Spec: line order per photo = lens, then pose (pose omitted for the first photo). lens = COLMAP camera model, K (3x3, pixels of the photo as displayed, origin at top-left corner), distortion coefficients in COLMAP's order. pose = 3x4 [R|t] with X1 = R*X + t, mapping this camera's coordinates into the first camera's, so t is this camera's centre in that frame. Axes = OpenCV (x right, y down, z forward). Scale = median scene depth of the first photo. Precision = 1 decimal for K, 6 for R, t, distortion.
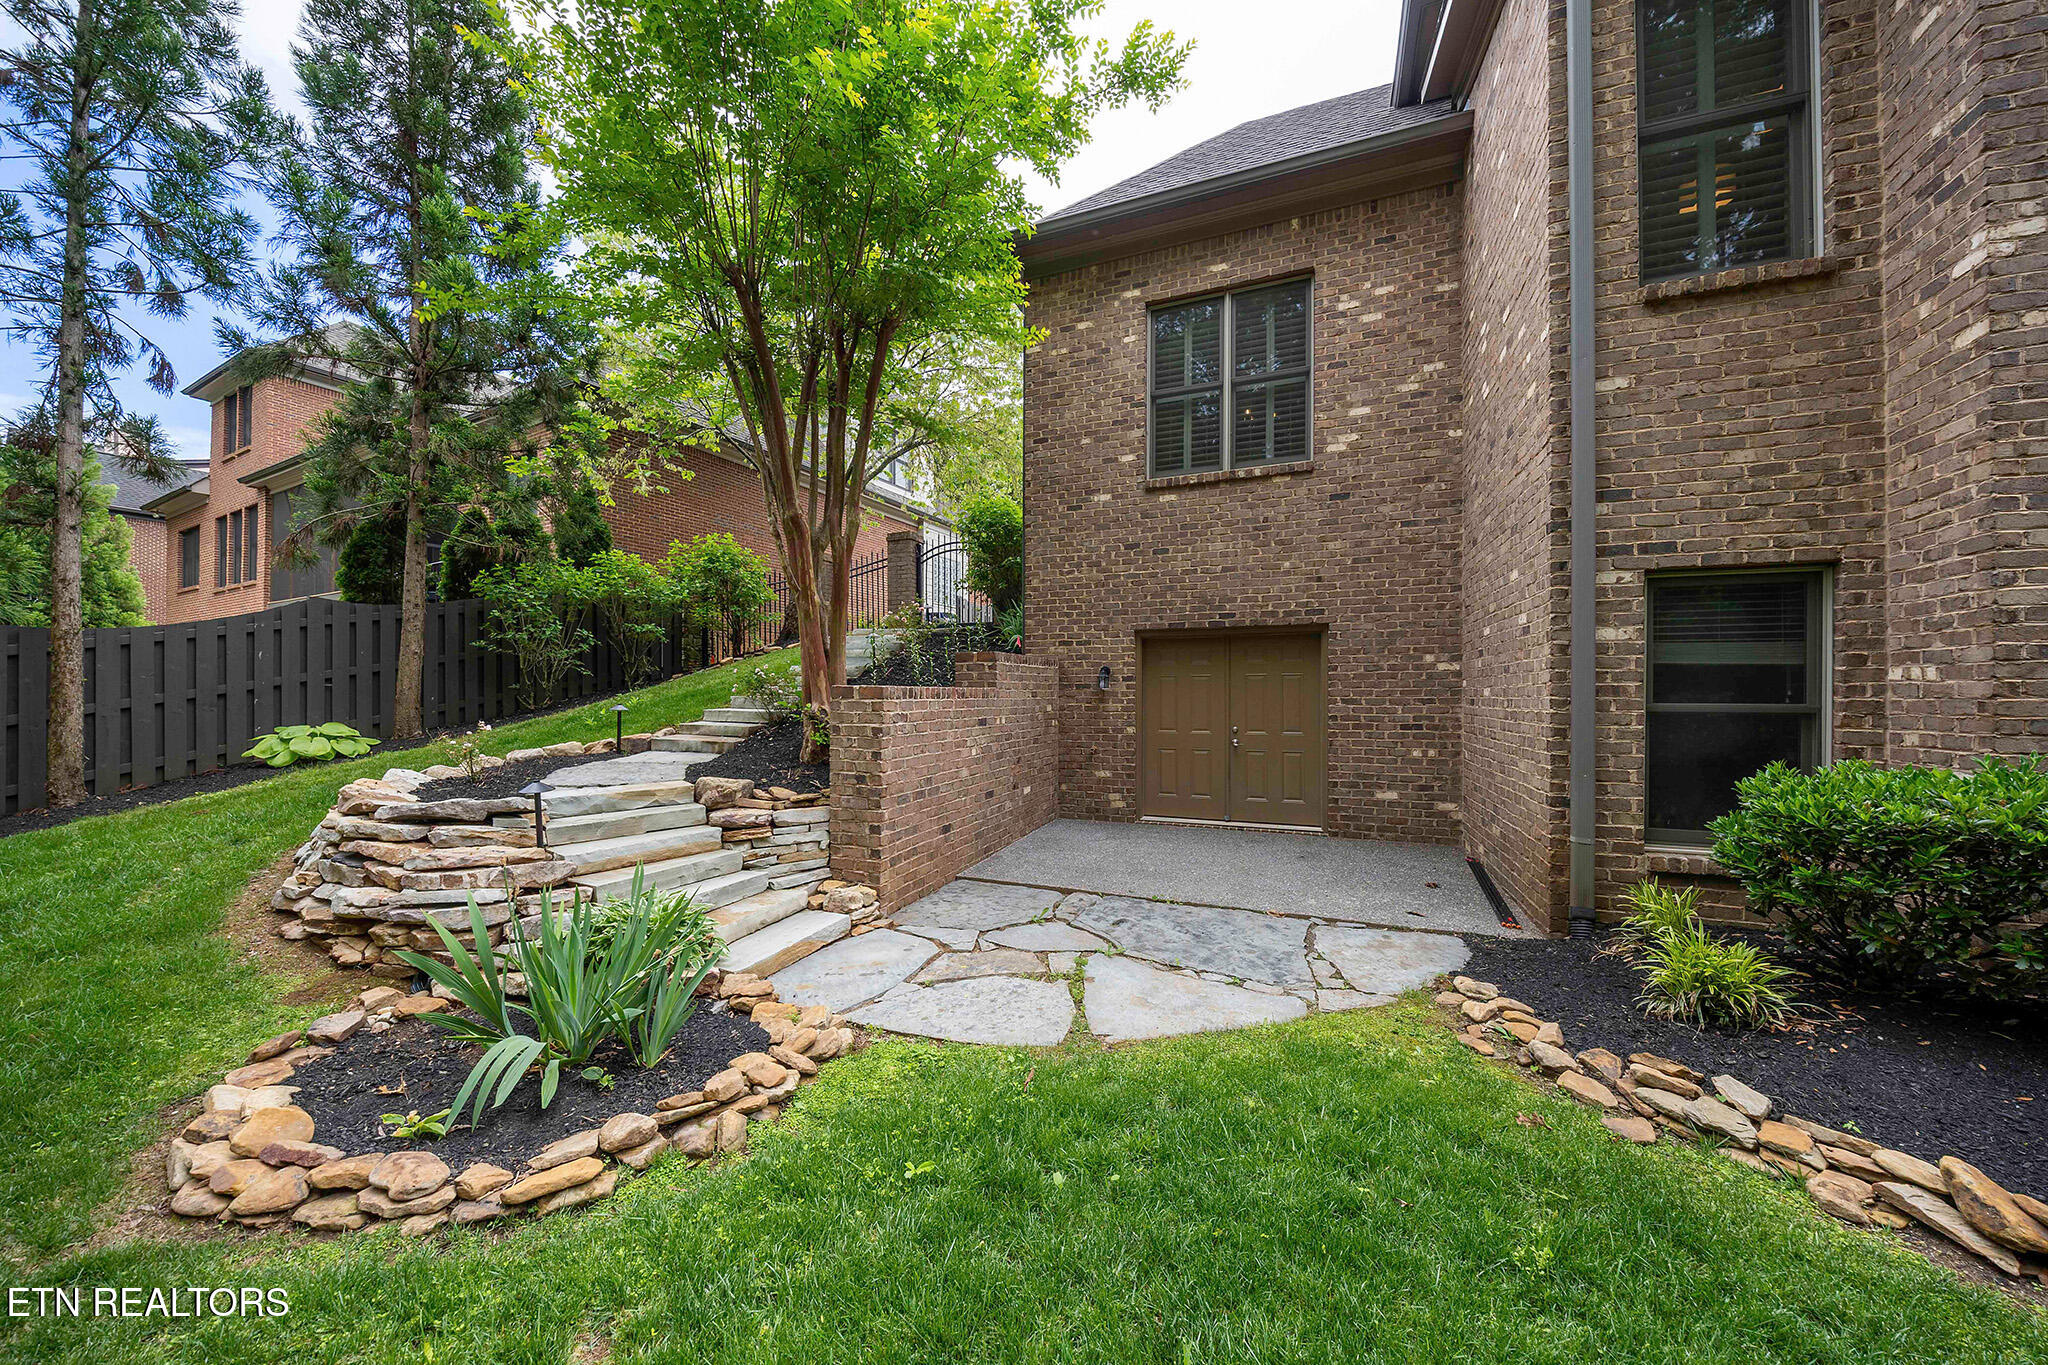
lens RADIAL K [[728.2, 0, 1036.6], [0, 728.2, 692.6], [0, 0, 1]] dist [0.002916, -0.000571]
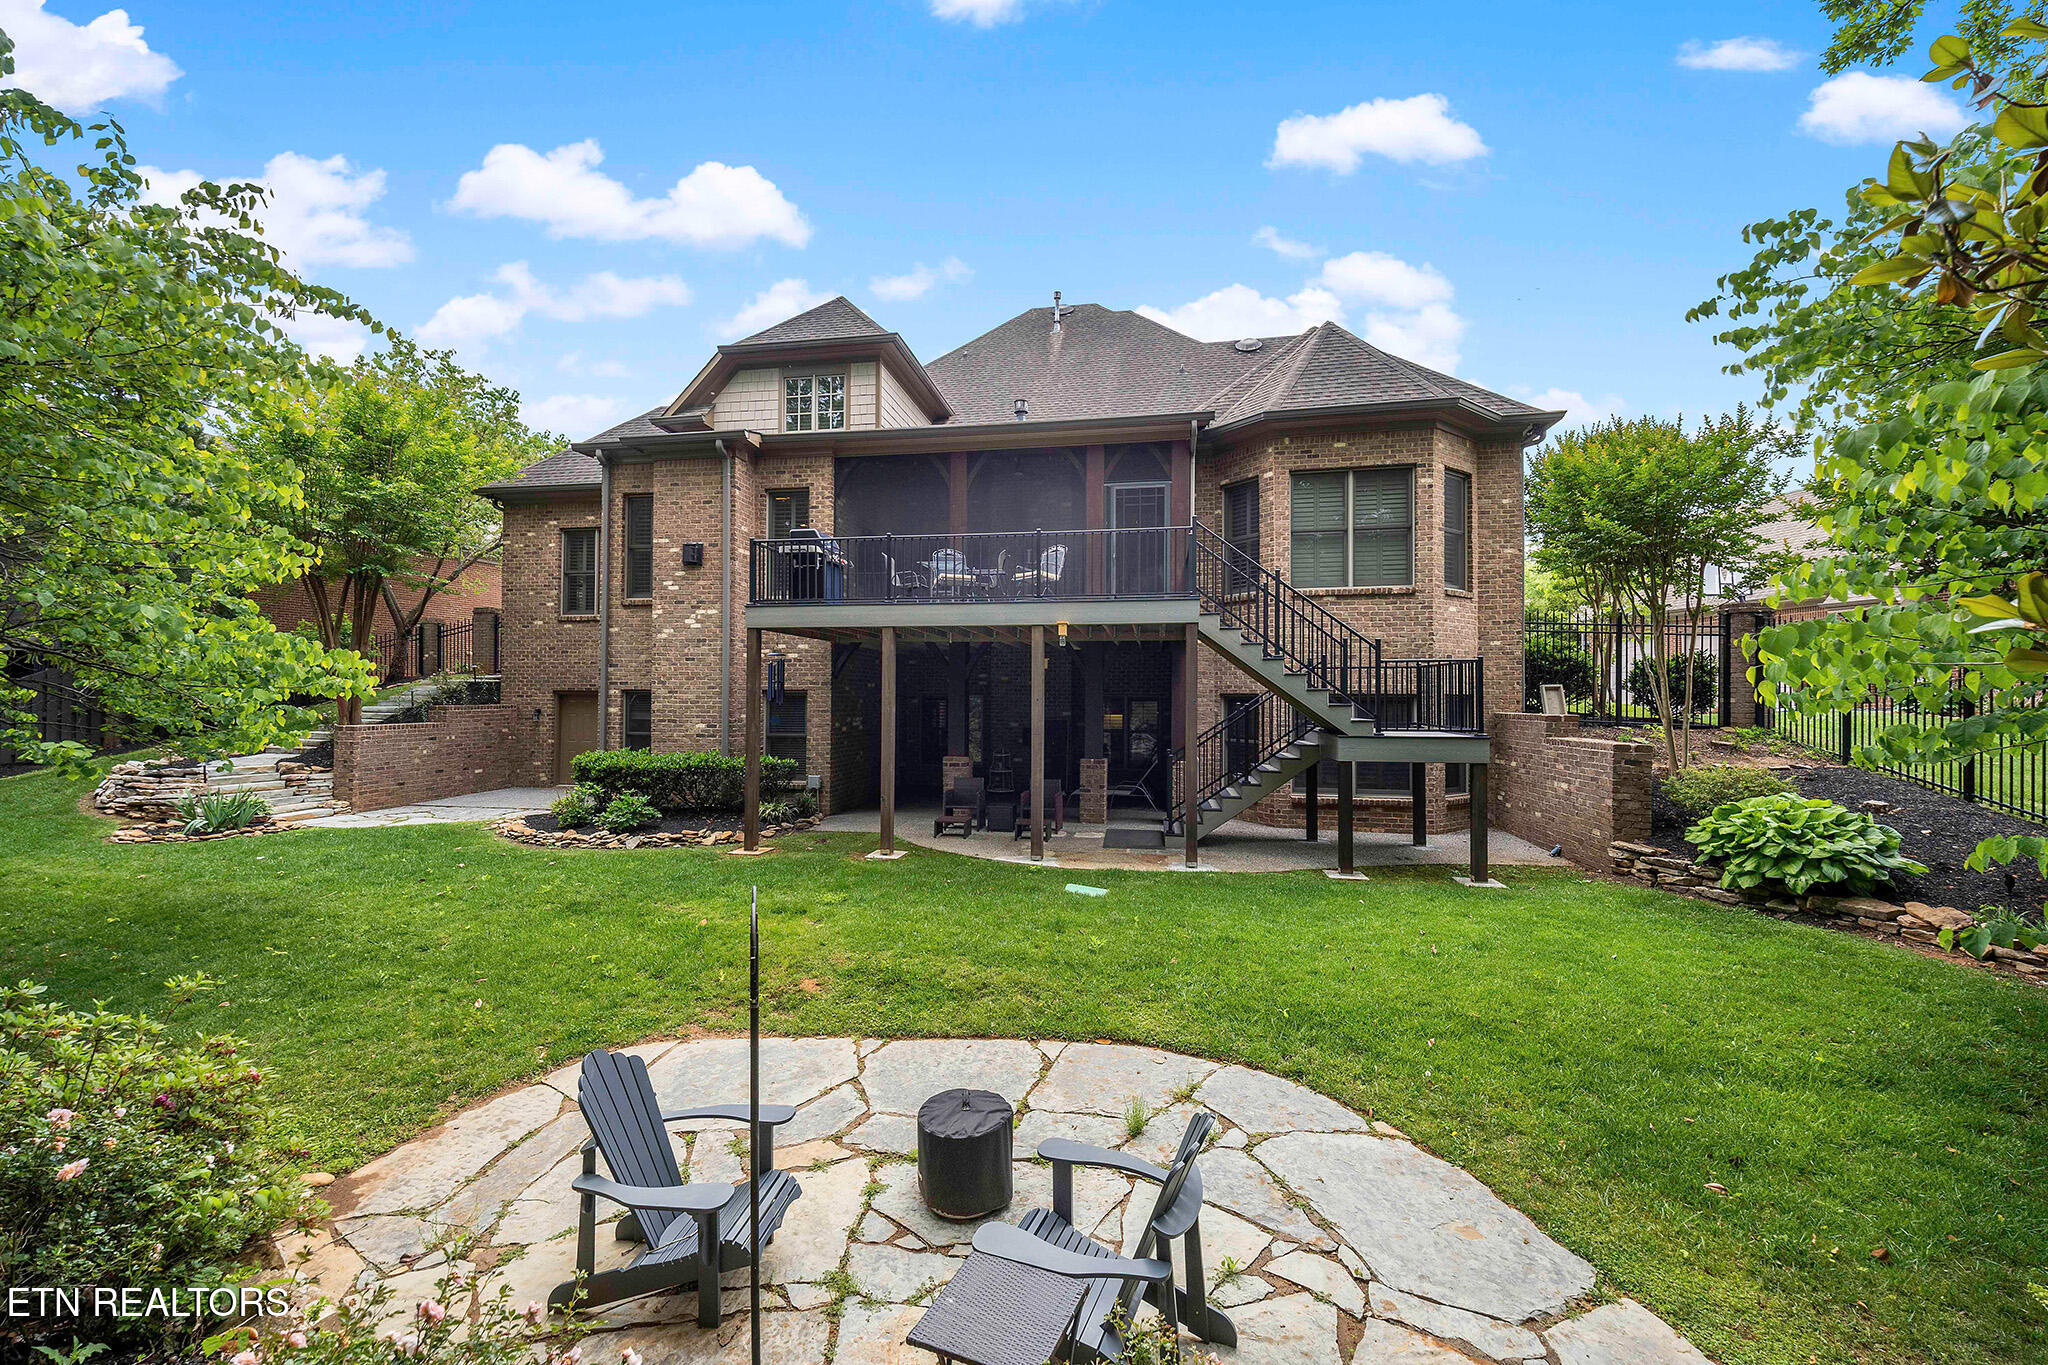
lens RADIAL K [[796.3, 0, 1012.6], [0, 796.3, 692.5], [0, 0, 1]] dist [-0.000463, -0.000342]
pose [[0.976783, 0.002257, 0.214220, 1.085498], [-0.001315, 0.999989, -0.004542, -0.087975], [-0.214227, 0.004155, 0.976775, -1.695571]]
